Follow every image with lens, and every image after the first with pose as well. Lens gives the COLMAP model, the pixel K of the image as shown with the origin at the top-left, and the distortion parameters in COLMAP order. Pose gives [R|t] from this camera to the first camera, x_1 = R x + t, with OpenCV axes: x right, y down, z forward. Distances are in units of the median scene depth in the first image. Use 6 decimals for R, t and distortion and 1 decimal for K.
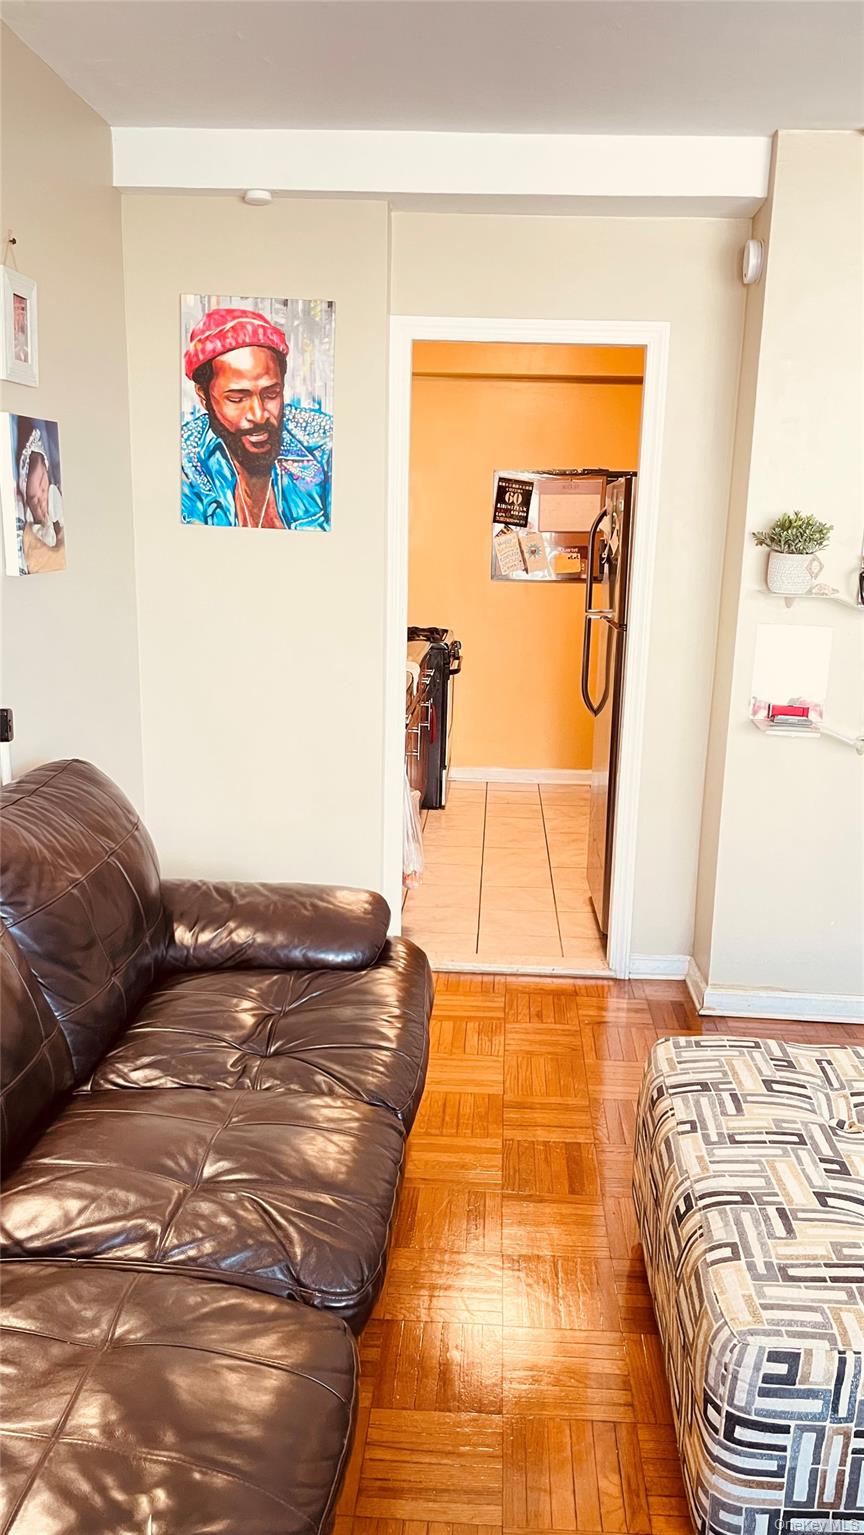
lens RADIAL K [[1157.1, 0, 440.6], [0, 1157.1, 778.6], [0, 0, 1]] dist [0.062588, -0.093788]
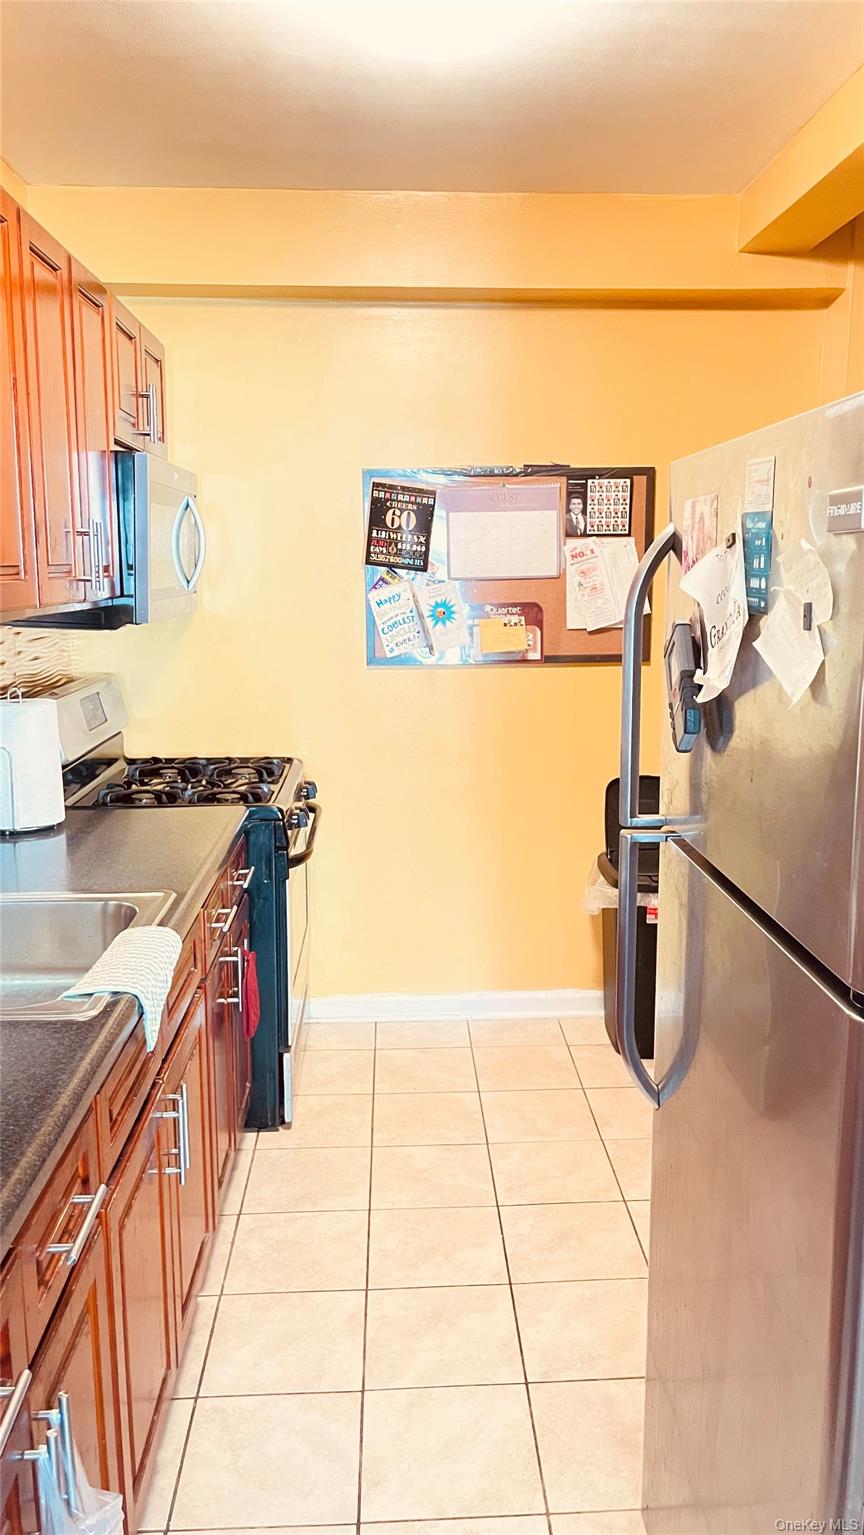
lens RADIAL K [[1157.1, 0, 433.9], [0, 1157.1, 760.6], [0, 0, 1]] dist [0.062588, -0.093788]
pose [[0.995774, -0.038247, 0.083499, 0.030013], [0.041483, 0.998440, -0.037364, -0.113934], [-0.081940, 0.040670, 0.995807, 0.487914]]
